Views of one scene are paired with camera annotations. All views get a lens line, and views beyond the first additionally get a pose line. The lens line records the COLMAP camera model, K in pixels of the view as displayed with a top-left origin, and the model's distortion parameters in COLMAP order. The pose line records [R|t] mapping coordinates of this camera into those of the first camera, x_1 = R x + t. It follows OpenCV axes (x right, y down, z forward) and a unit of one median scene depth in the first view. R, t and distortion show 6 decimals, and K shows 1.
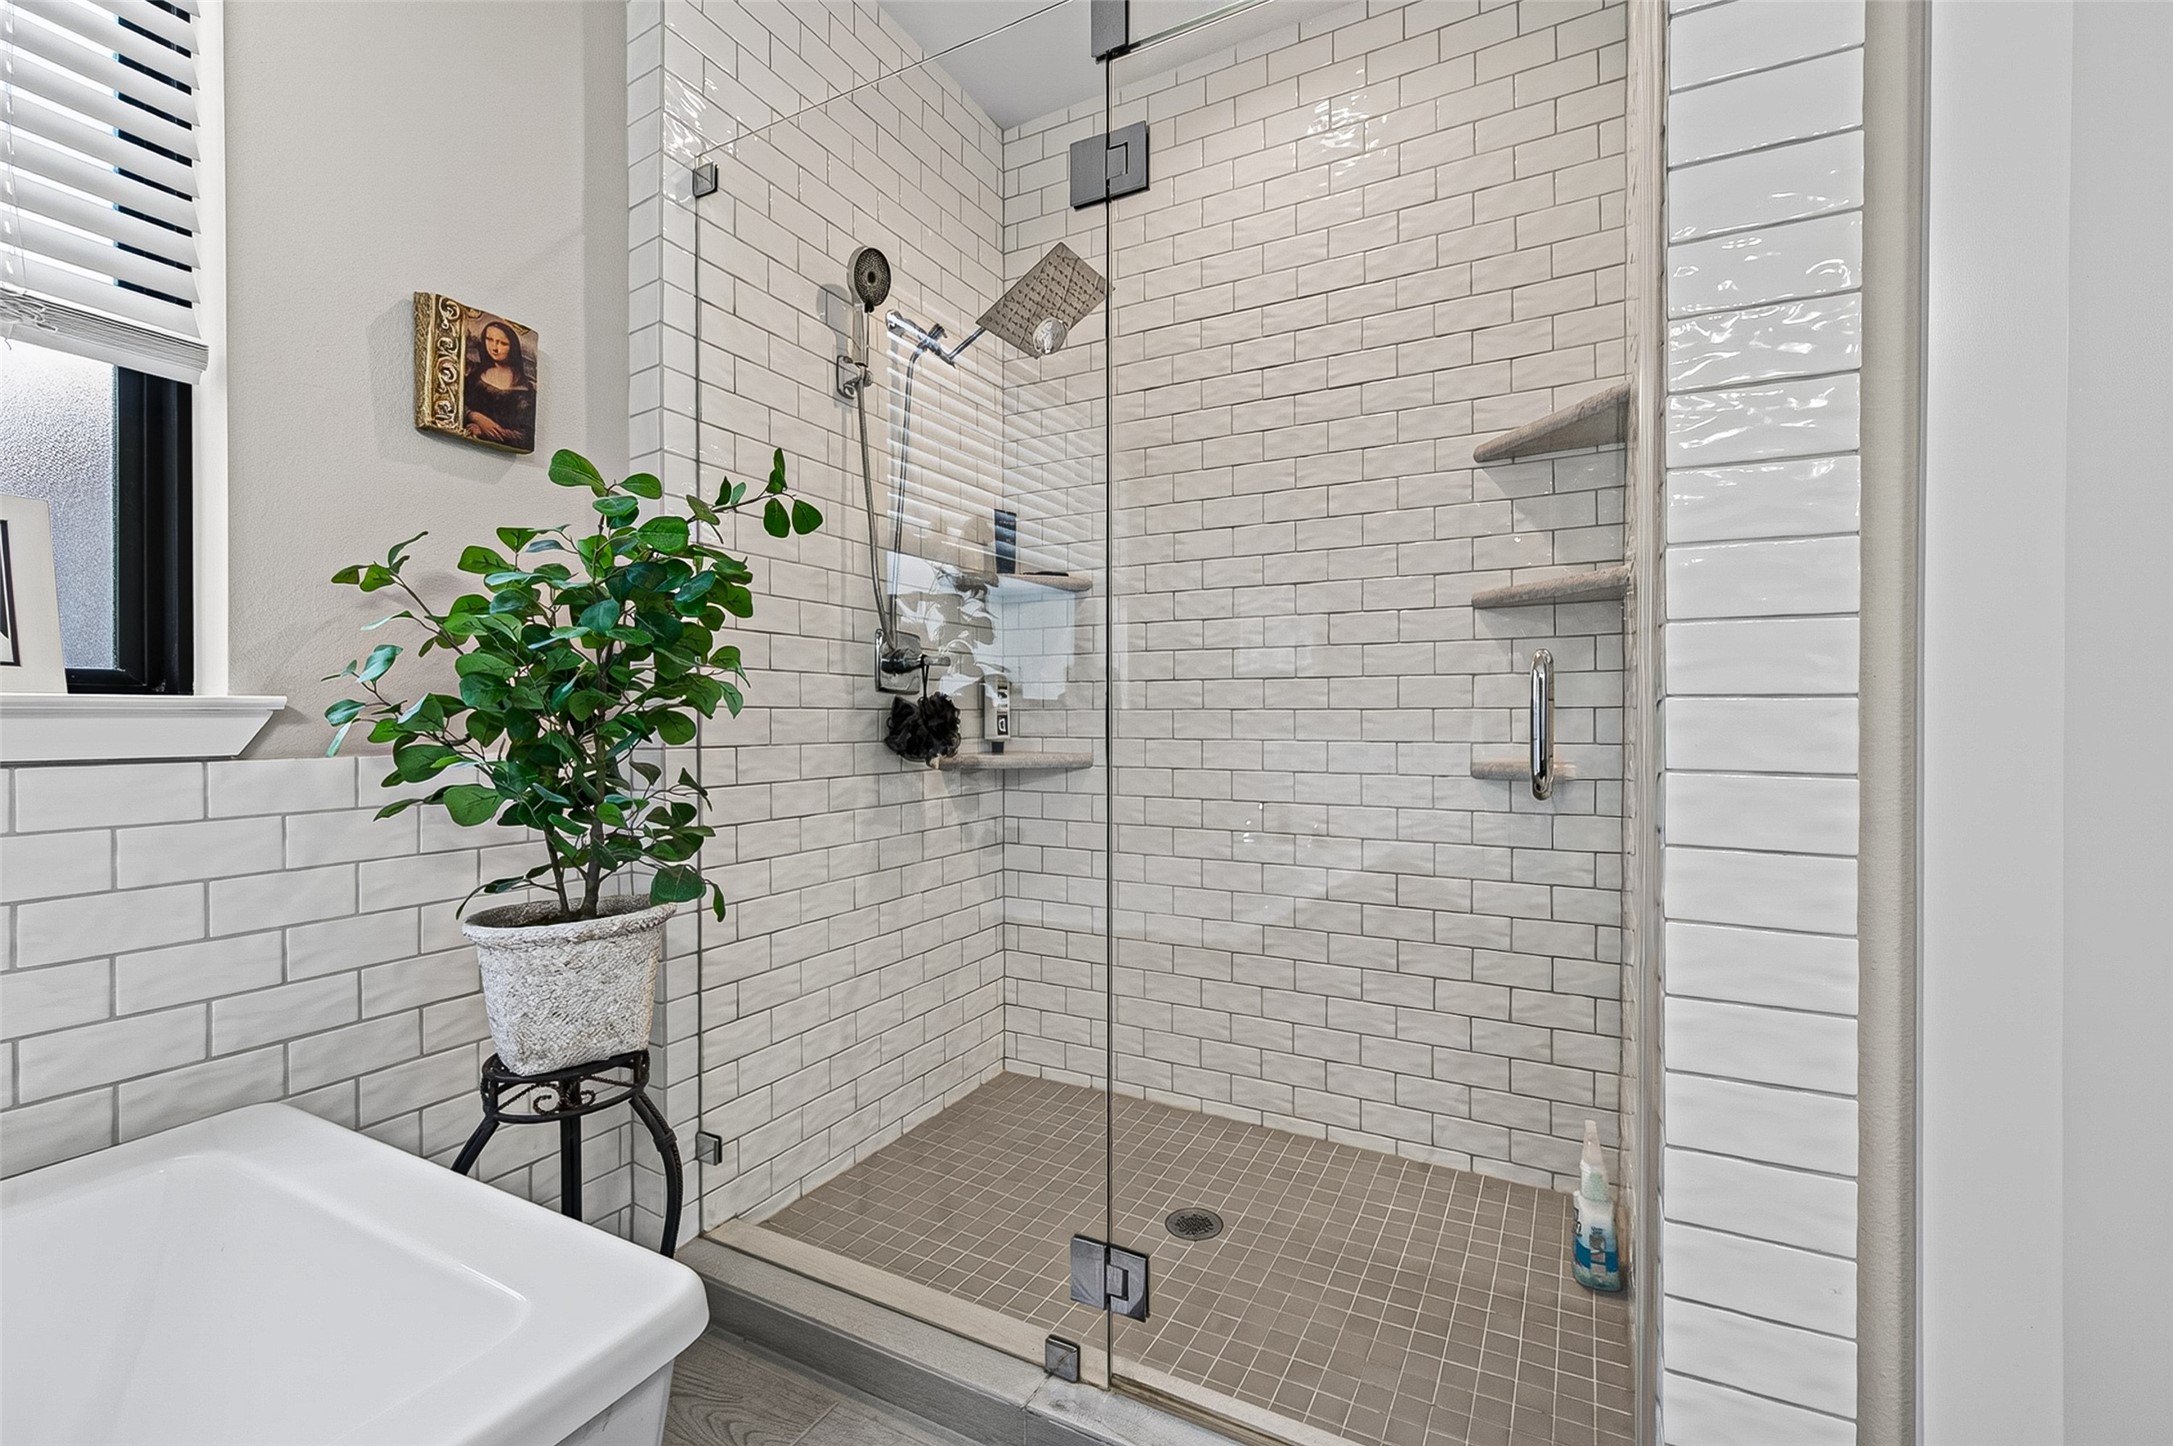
lens RADIAL K [[910.6, 0, 1089.8], [0, 910.6, 724.6], [0, 0, 1]] dist [-0.000729, -0.000078]
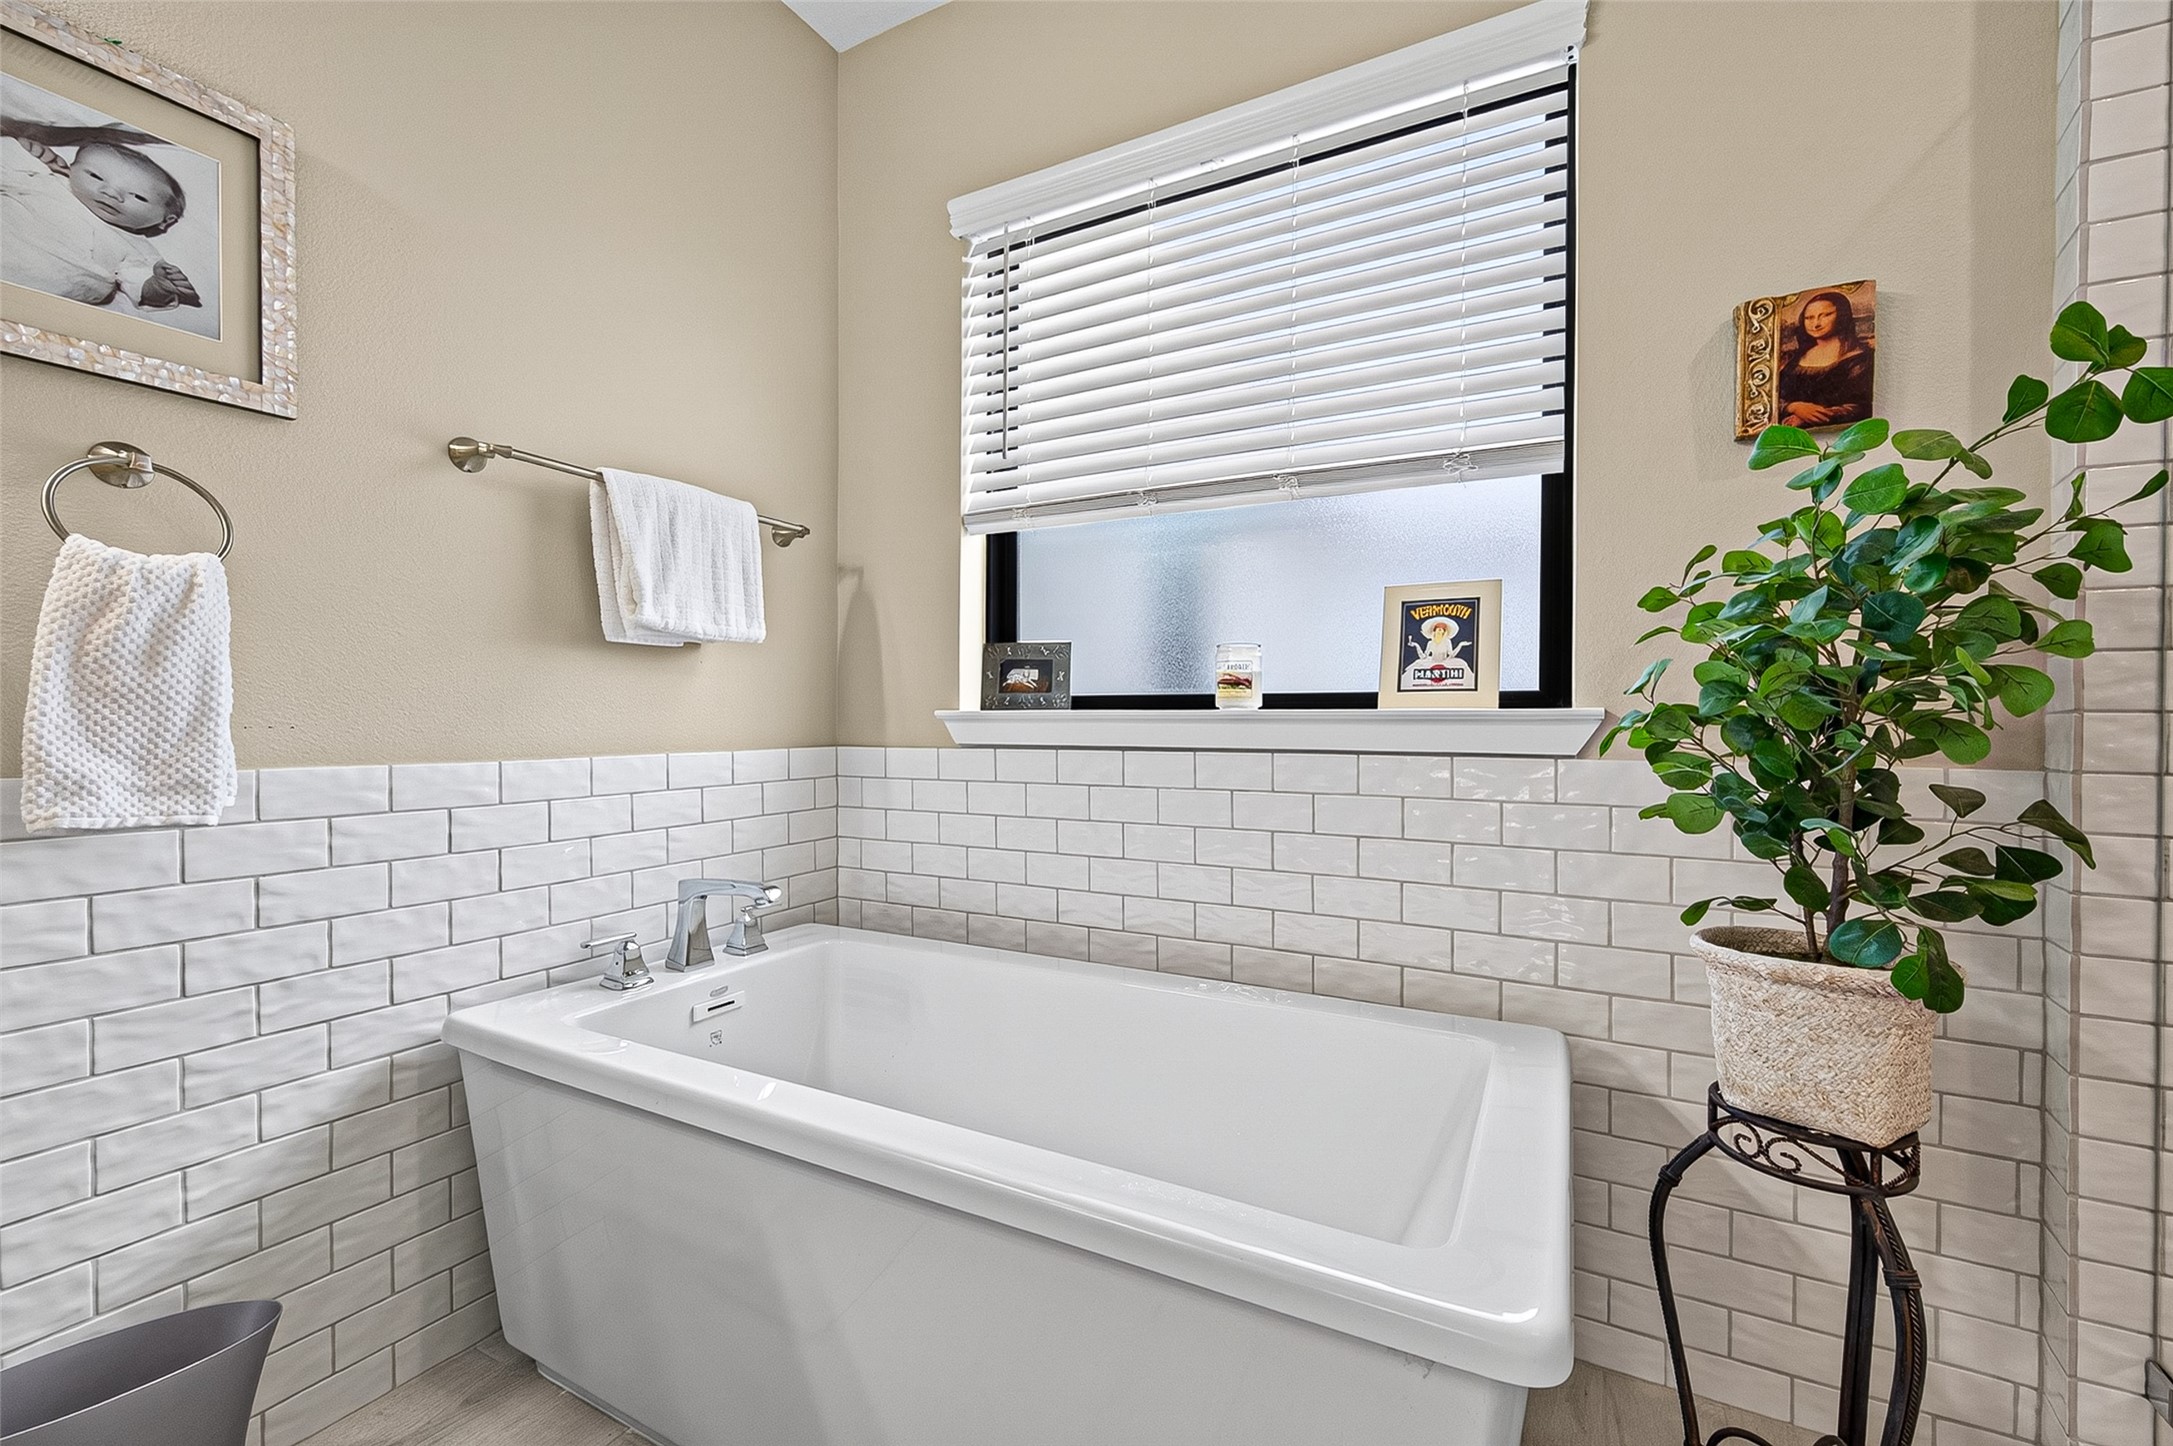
lens RADIAL K [[910.6, 0, 1089.8], [0, 910.6, 724.6], [0, 0, 1]] dist [-0.000729, -0.000078]
pose [[-0.006325, 0.004788, -0.999969, 0.279249], [-0.010852, 0.999929, 0.004856, -0.006678], [0.999921, 0.010883, -0.006272, 0.285667]]
